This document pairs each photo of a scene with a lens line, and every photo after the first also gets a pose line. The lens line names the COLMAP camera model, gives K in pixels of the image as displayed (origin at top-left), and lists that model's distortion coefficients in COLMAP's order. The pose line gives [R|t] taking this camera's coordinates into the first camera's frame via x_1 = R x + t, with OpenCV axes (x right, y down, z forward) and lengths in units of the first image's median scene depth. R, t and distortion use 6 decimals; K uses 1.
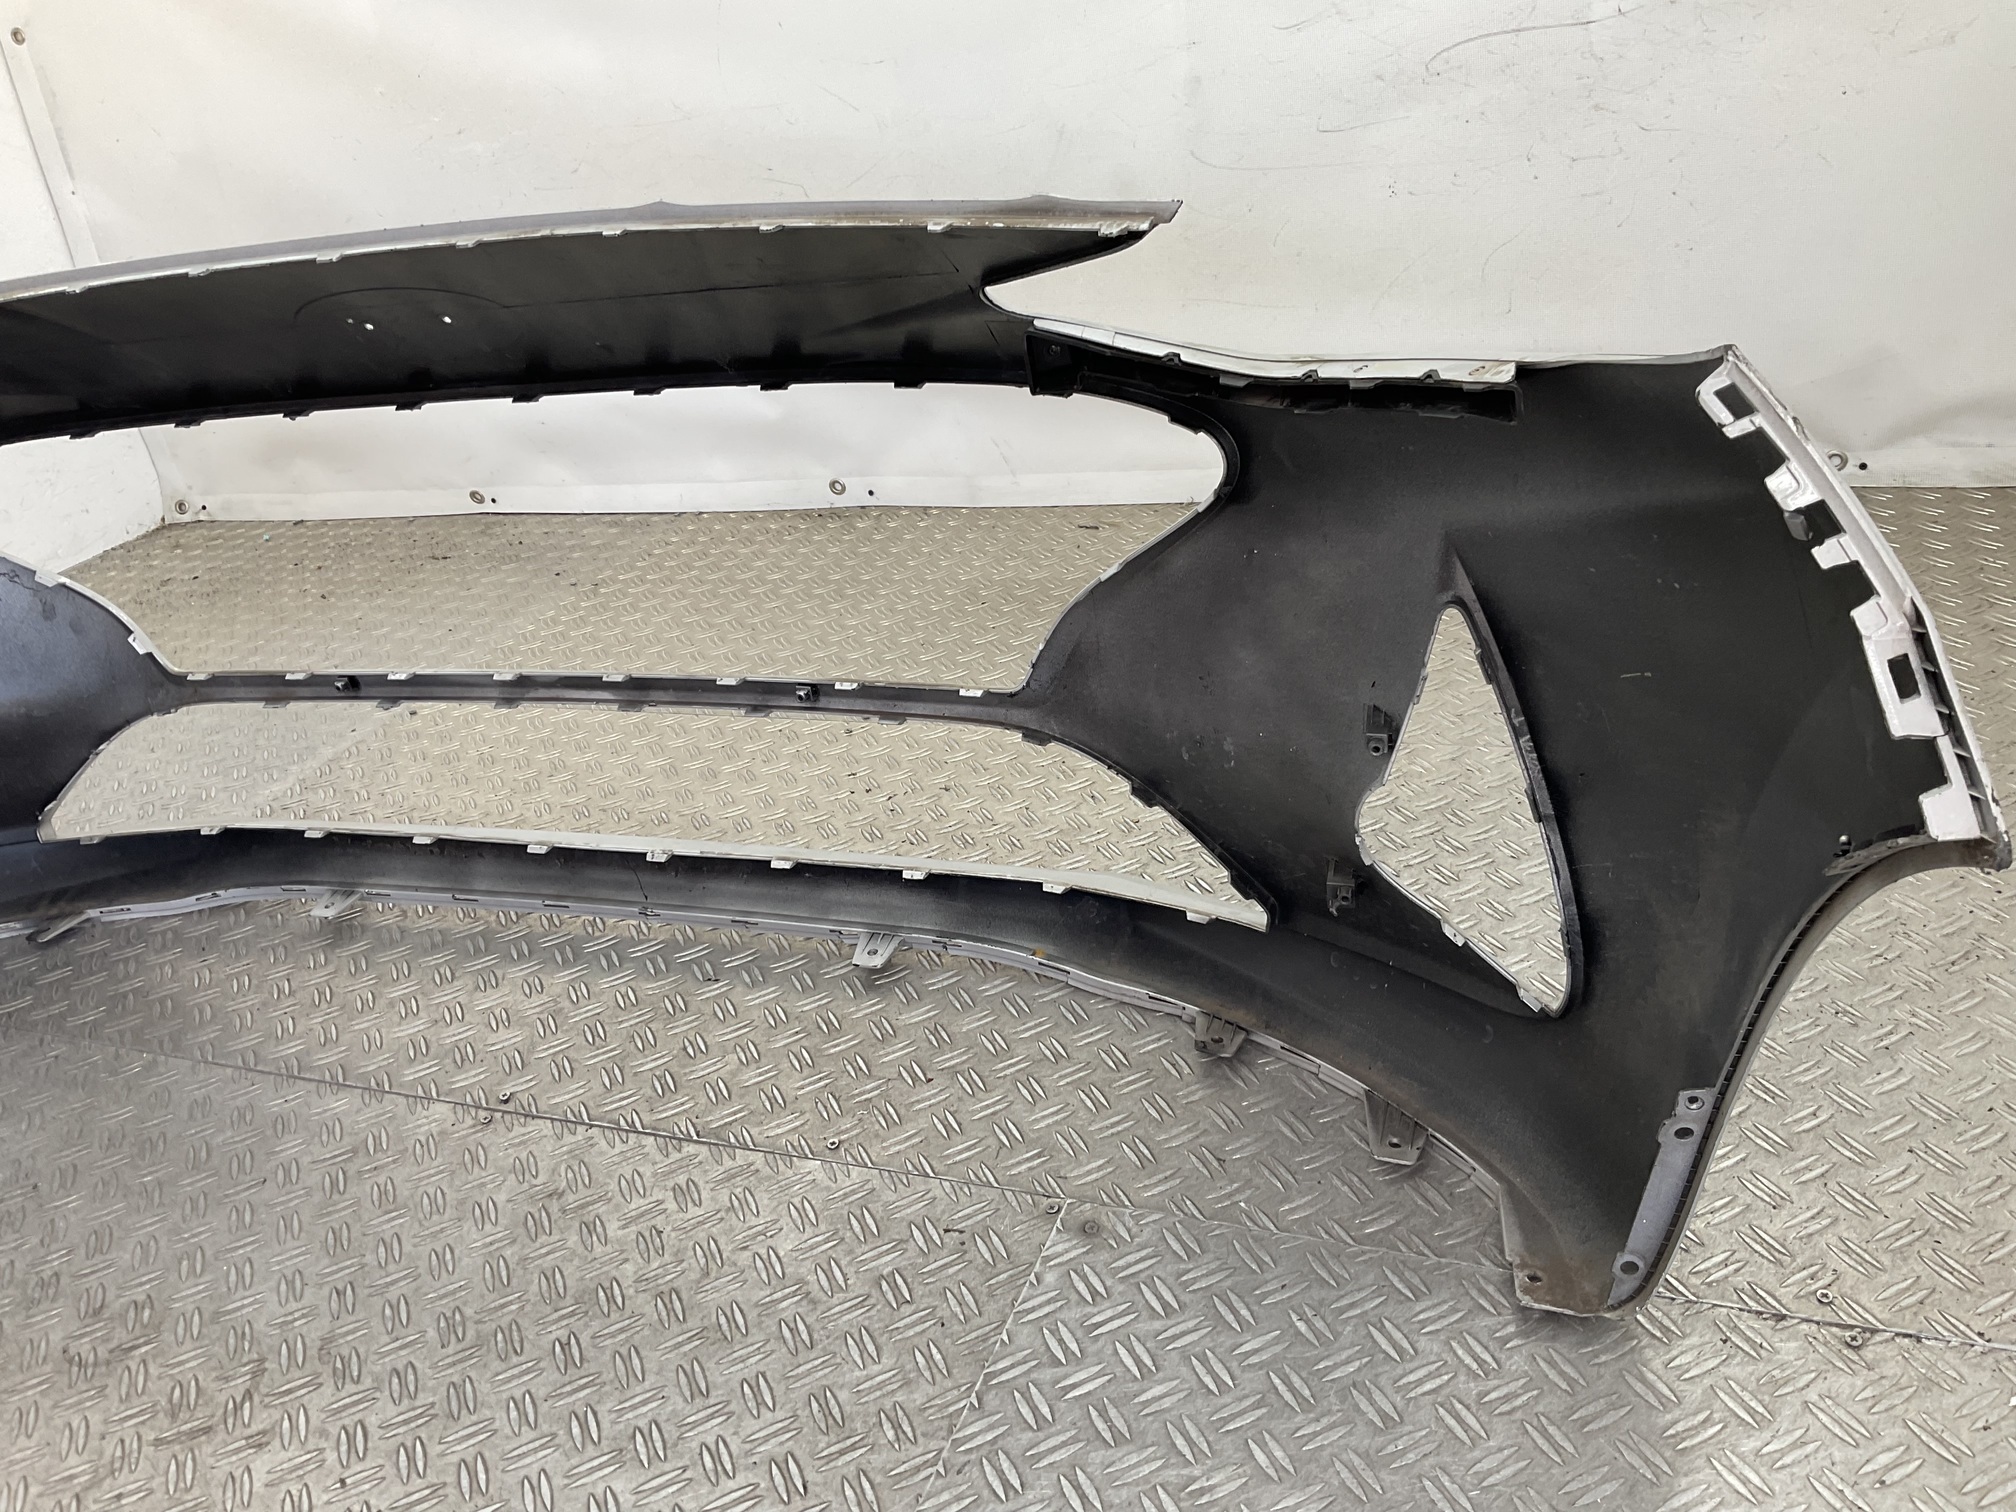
lens RADIAL K [[1663.6, 0, 1004.6], [0, 1663.6, 752.8], [0, 0, 1]] dist [0.140622, -0.296999]
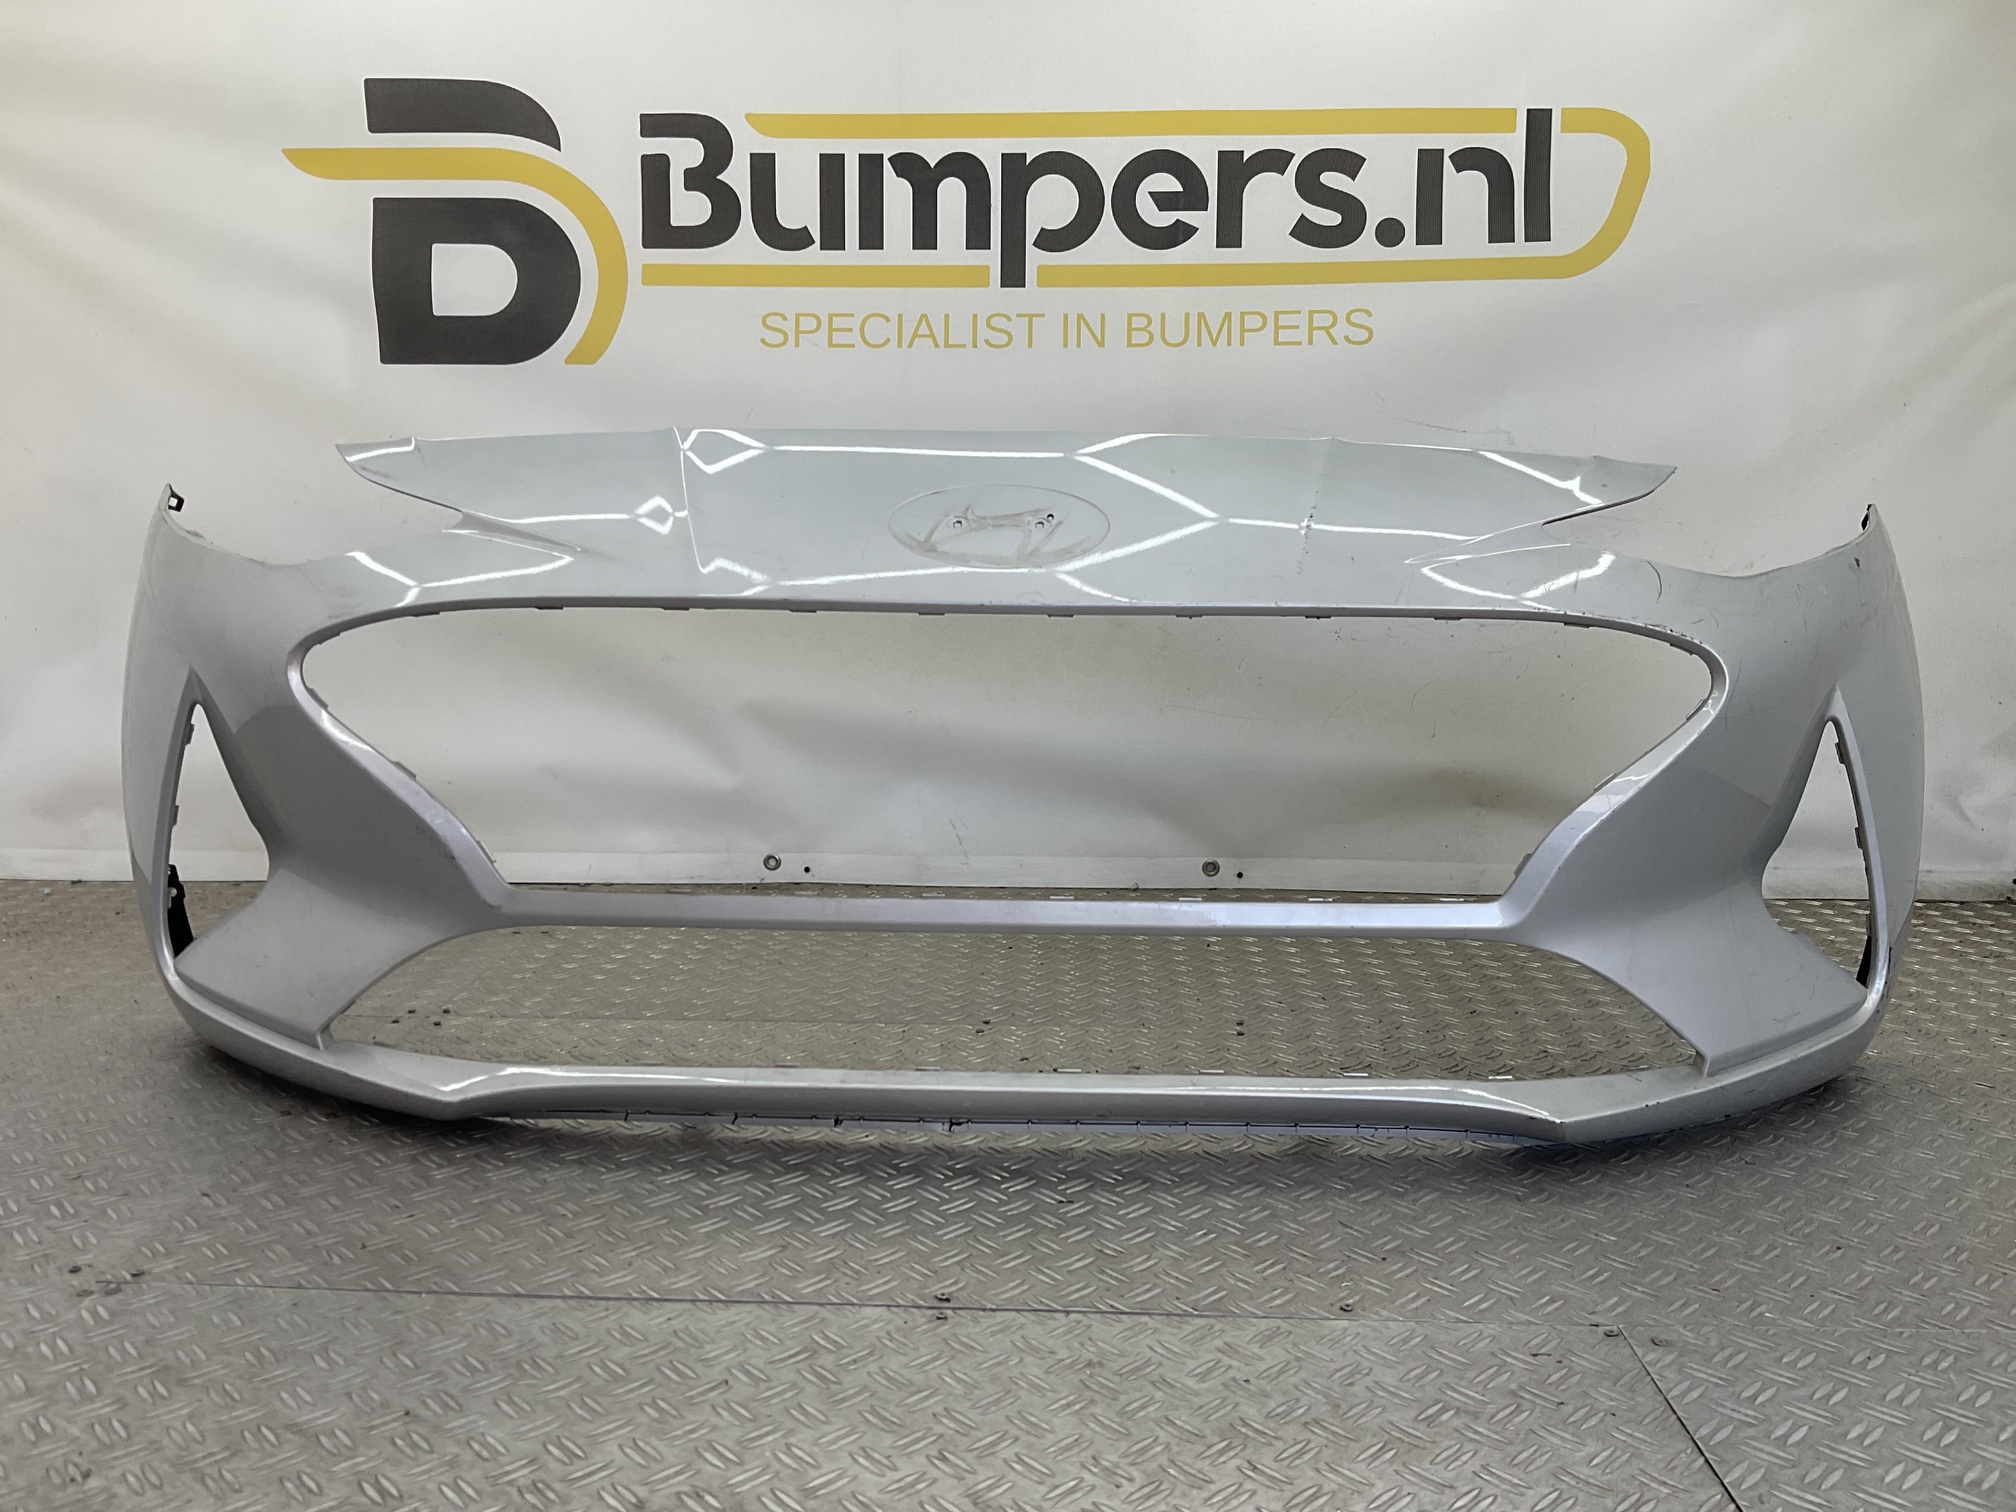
lens RADIAL K [[1664.6, 0, 1007.6], [0, 1664.6, 751.5], [0, 0, 1]] dist [0.114569, -0.237527]
pose [[0.928244, 0.110710, 0.355115, -0.747669], [0.019794, 0.938627, -0.344365, 0.289173], [-0.371445, 0.326684, 0.869084, 0.100947]]
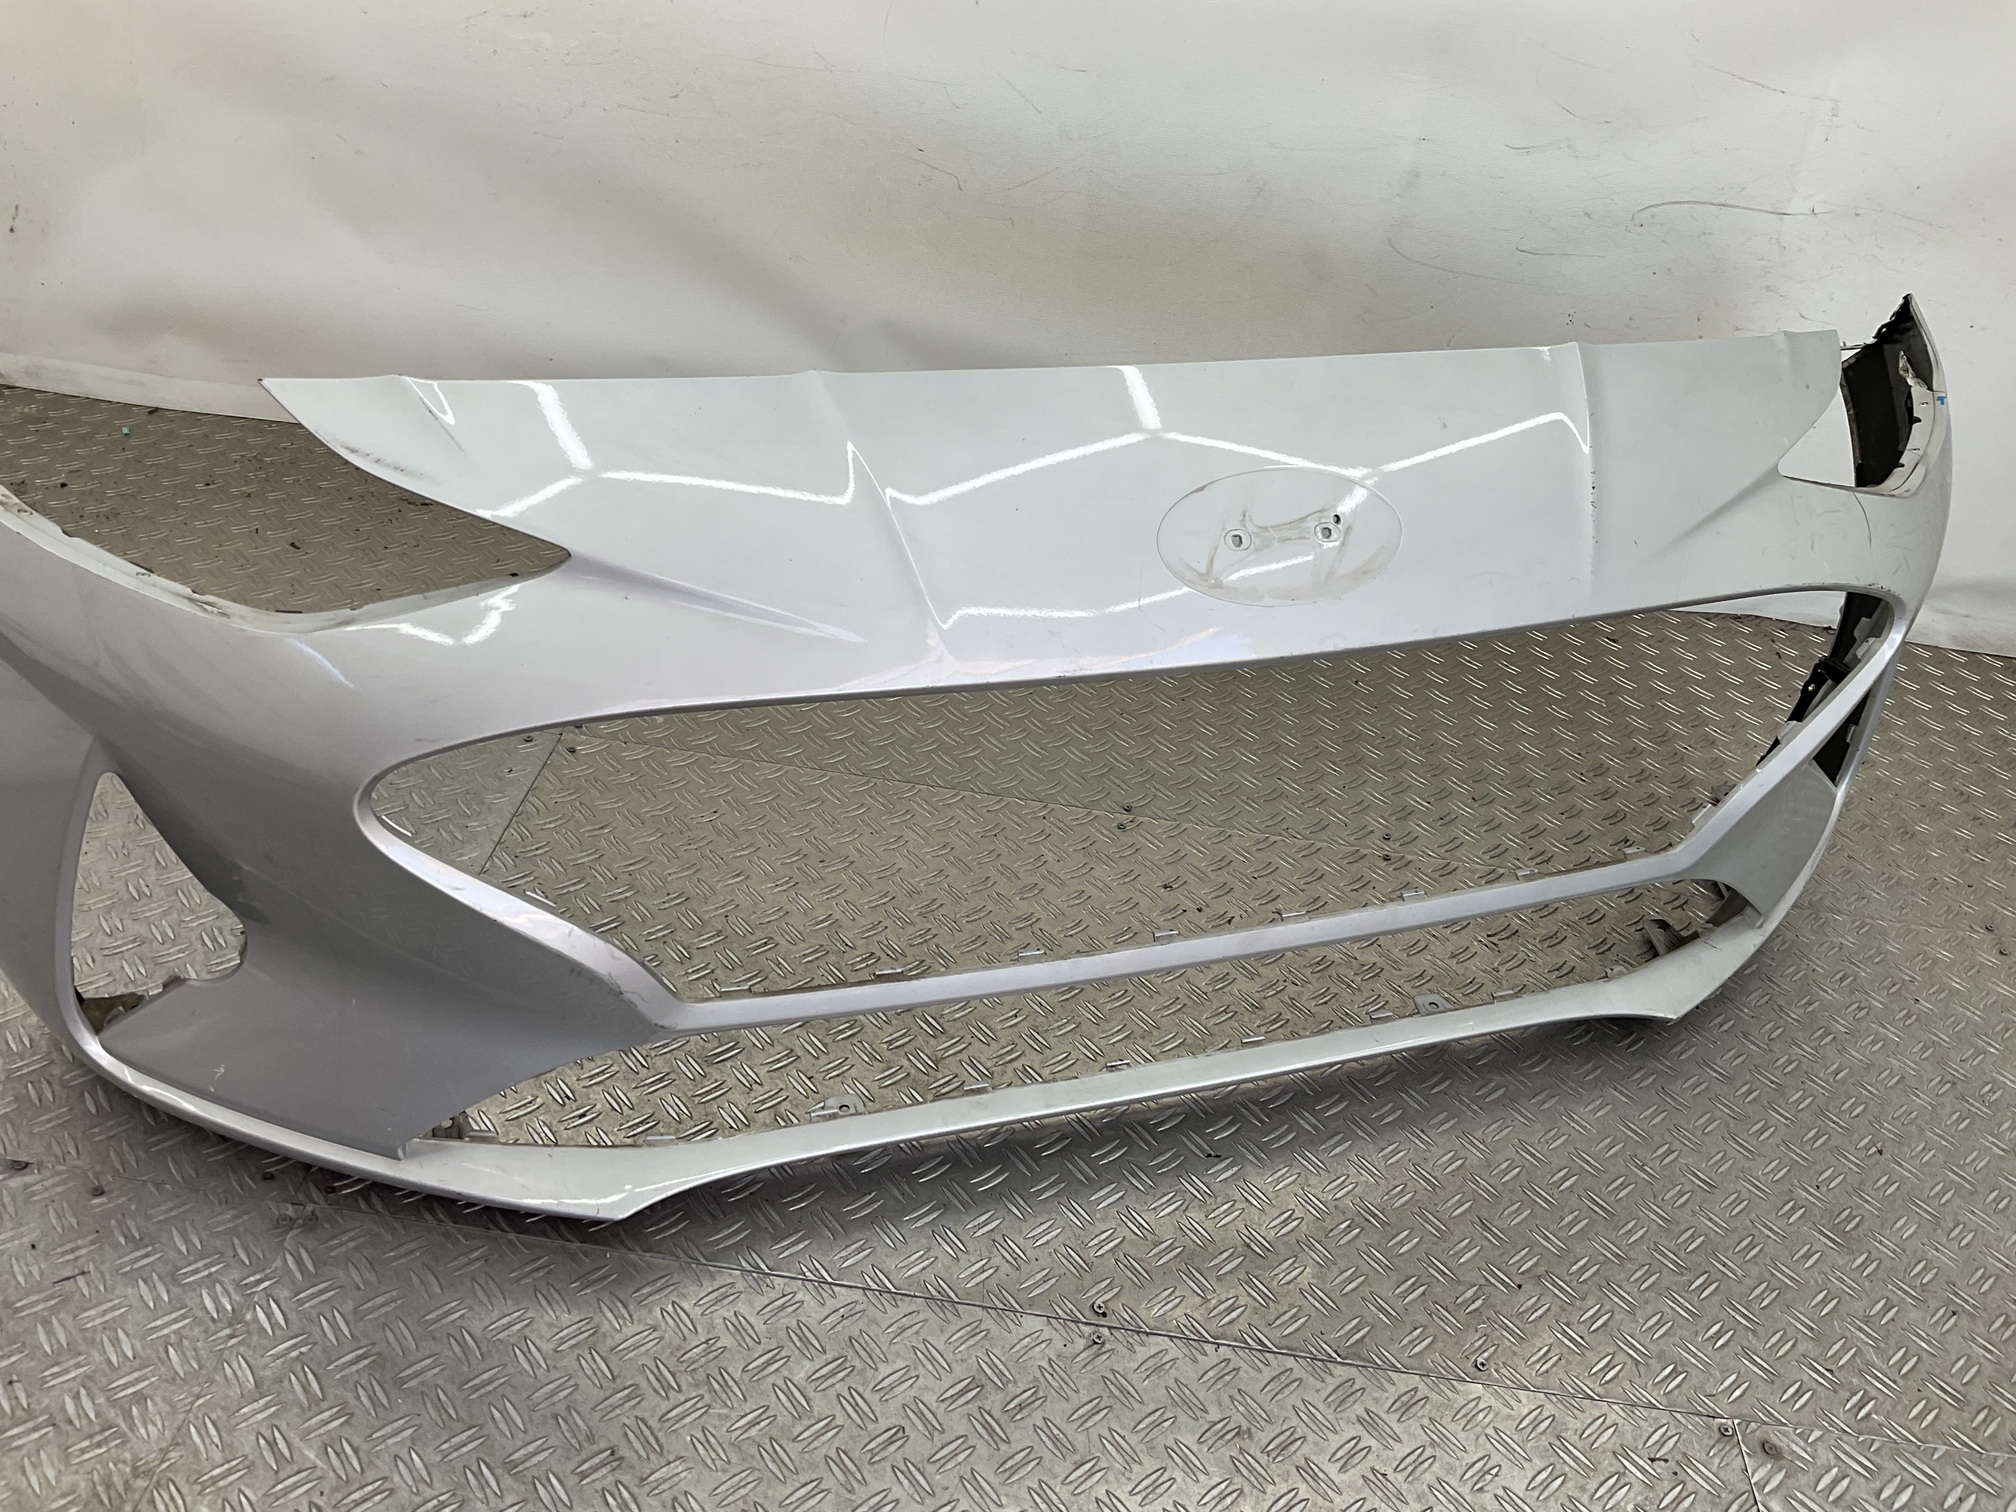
lens RADIAL K [[1679.6, 0, 1008.0], [0, 1679.6, 756.0], [0, 0, 1]] dist [0.031467, -0.065498]
pose [[0.926231, 0.046484, 0.374081, -0.864547], [-0.093006, 0.989869, 0.107282, -0.251974], [-0.365304, -0.134160, 0.921170, 0.202007]]
